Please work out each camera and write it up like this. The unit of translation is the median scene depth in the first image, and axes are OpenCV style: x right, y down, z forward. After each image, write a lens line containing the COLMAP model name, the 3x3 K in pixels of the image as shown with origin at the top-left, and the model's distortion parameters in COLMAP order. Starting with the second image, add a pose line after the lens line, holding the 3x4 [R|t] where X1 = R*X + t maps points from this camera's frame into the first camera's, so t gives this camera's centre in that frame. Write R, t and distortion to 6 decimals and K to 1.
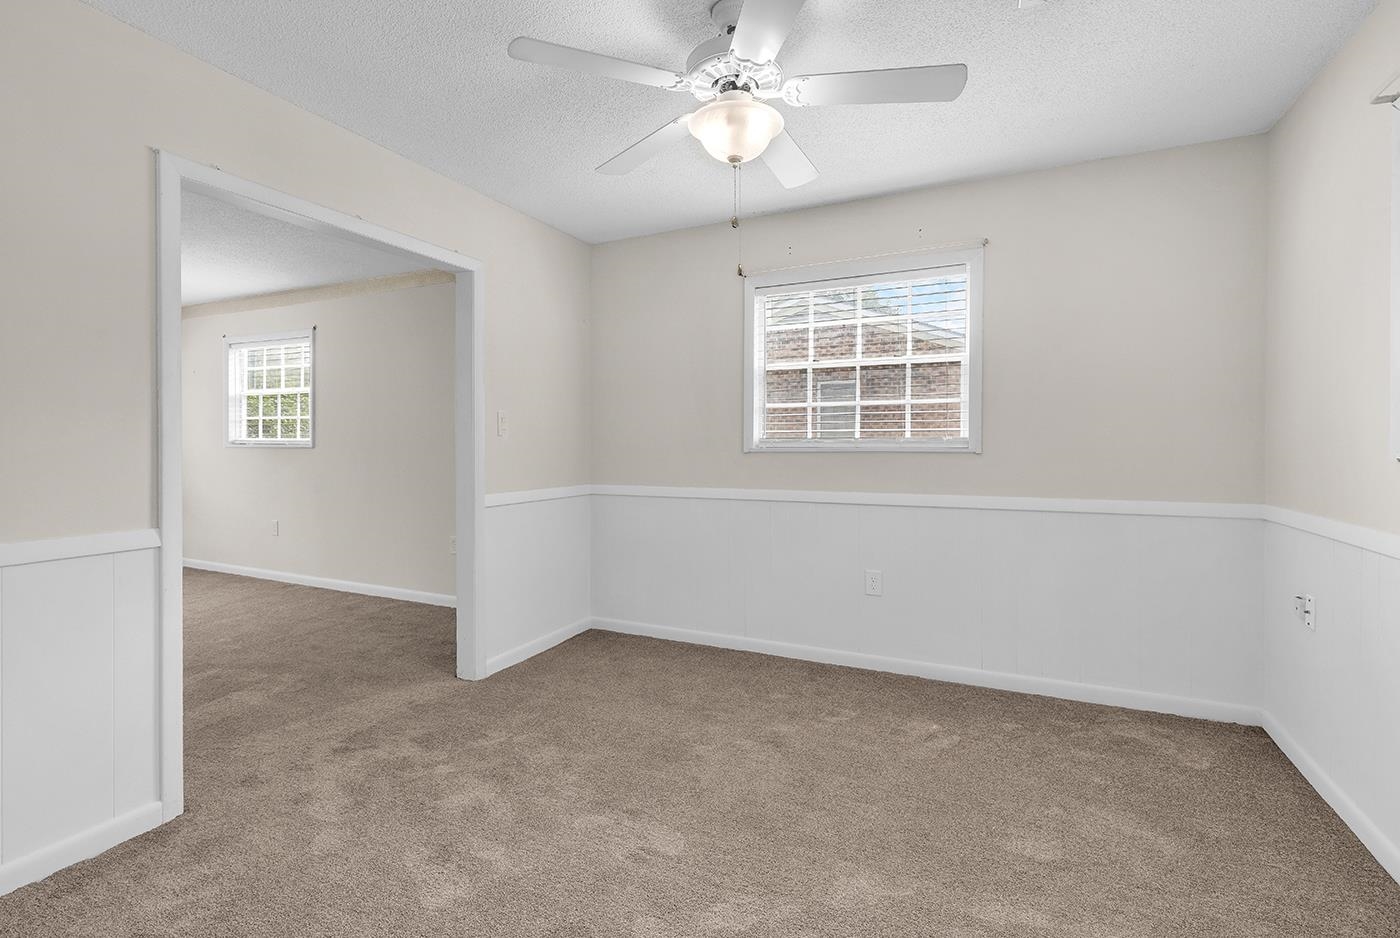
lens RADIAL K [[651.2, 0, 705.2], [0, 651.2, 450.8], [0, 0, 1]] dist [0.009618, -0.000968]
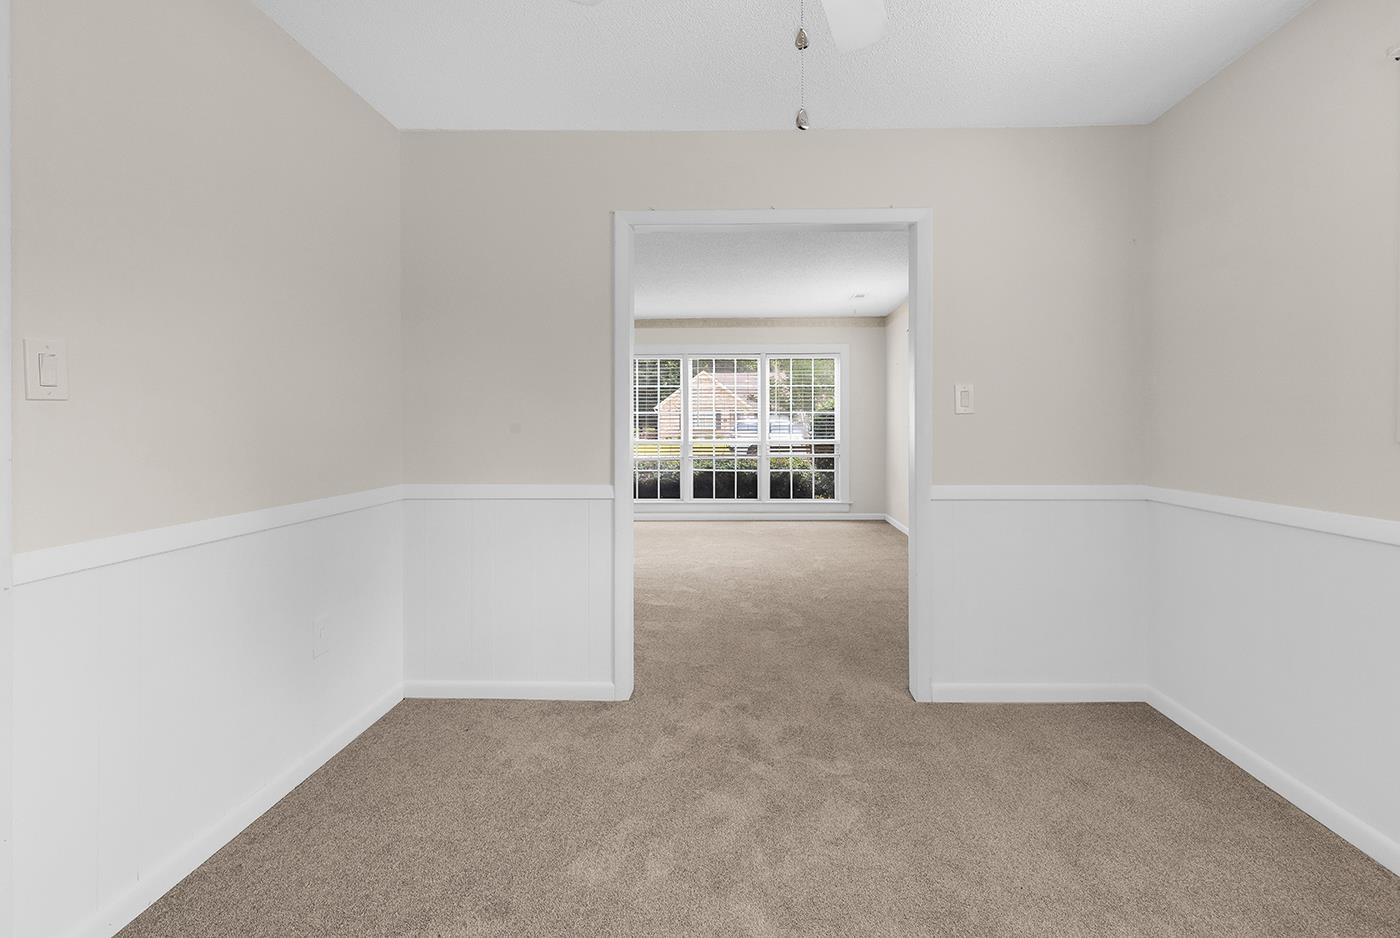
lens RADIAL K [[651.2, 0, 720.1], [0, 651.2, 423.5], [0, 0, 1]] dist [0.009618, -0.000968]
pose [[0.404362, 0.002662, -0.914595, 0.192573], [-0.012890, 0.999913, -0.002789, -0.003730], [0.914508, 0.012917, 0.404362, 0.244435]]
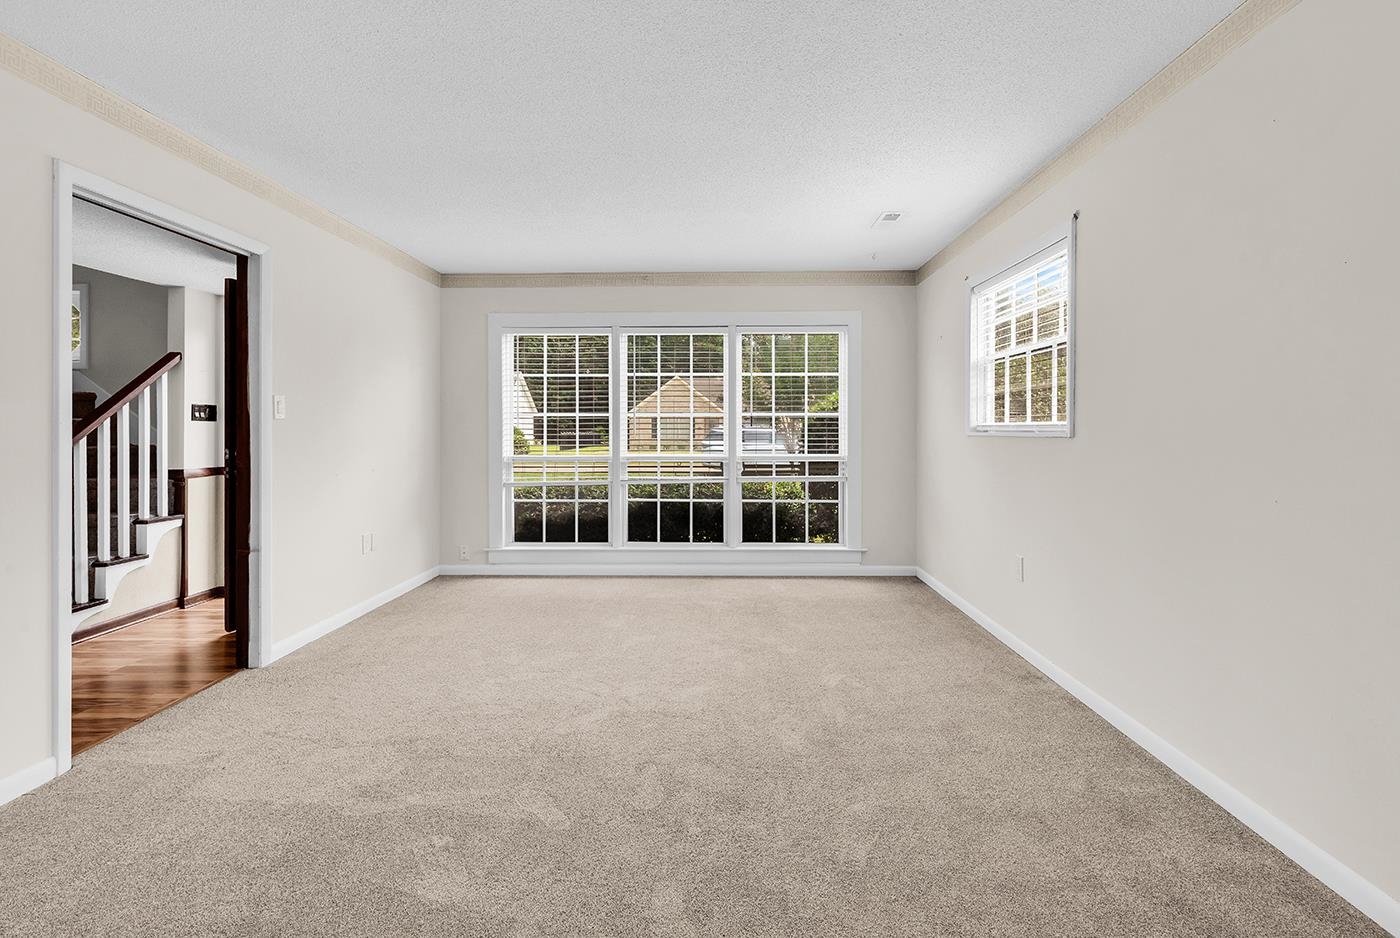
lens RADIAL K [[651.2, 0, 702.2], [0, 651.2, 422.7], [0, 0, 1]] dist [0.009618, -0.000968]
pose [[0.411933, -0.008823, -0.911171, -0.220391], [-0.014250, 0.999768, -0.016123, -0.004145], [0.911103, 0.019626, 0.411712, 0.473423]]
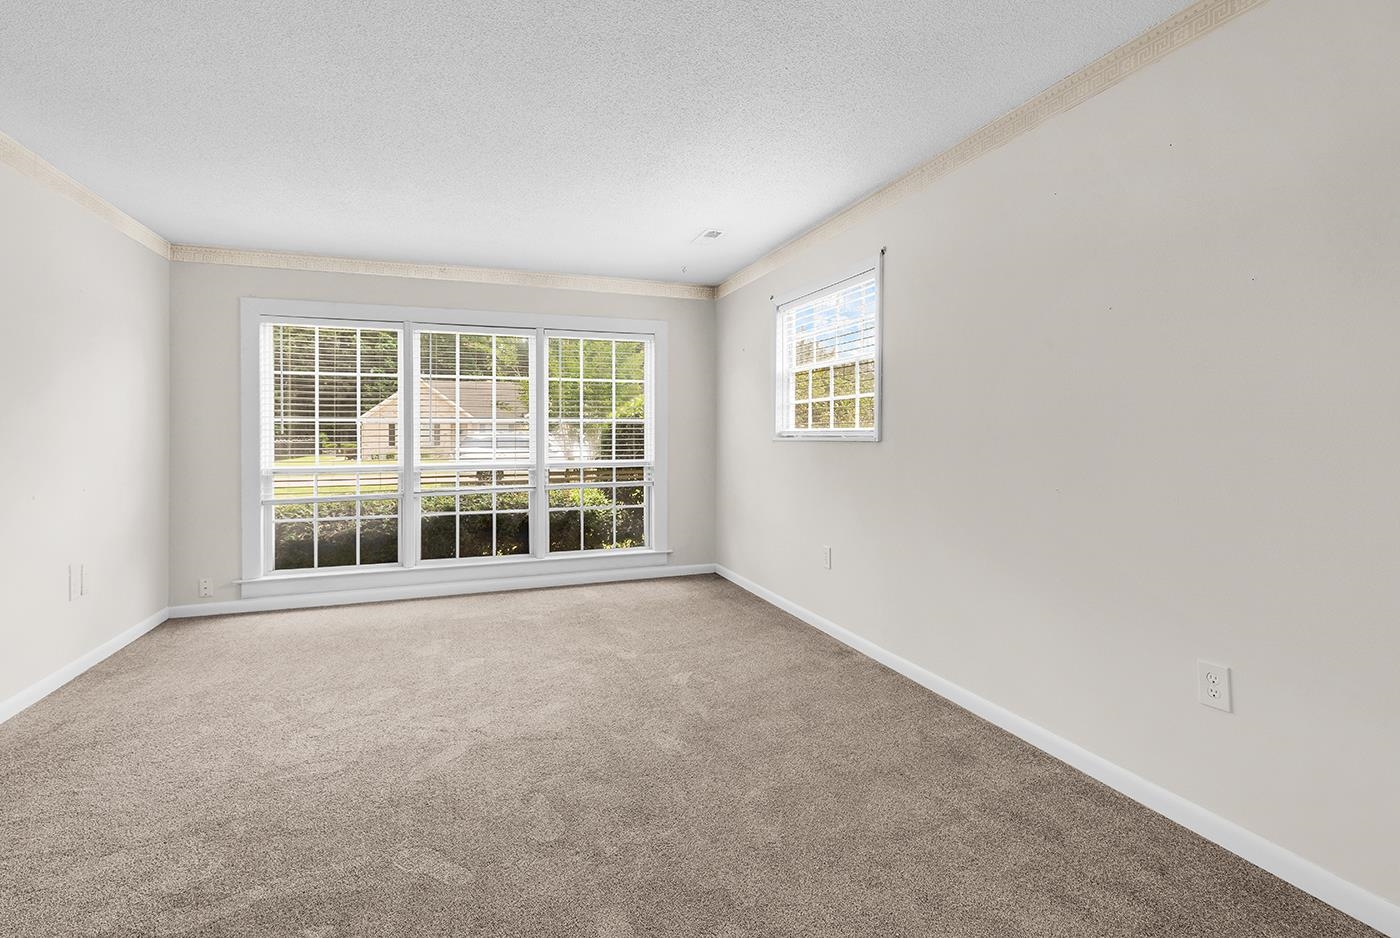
lens RADIAL K [[651.2, 0, 684.8], [0, 651.2, 429.3], [0, 0, 1]] dist [0.009618, -0.000968]
pose [[0.706604, -0.008437, -0.707559, -0.274084], [-0.007329, 0.999788, -0.019241, -0.003349], [0.707571, 0.018781, 0.706393, 0.401965]]
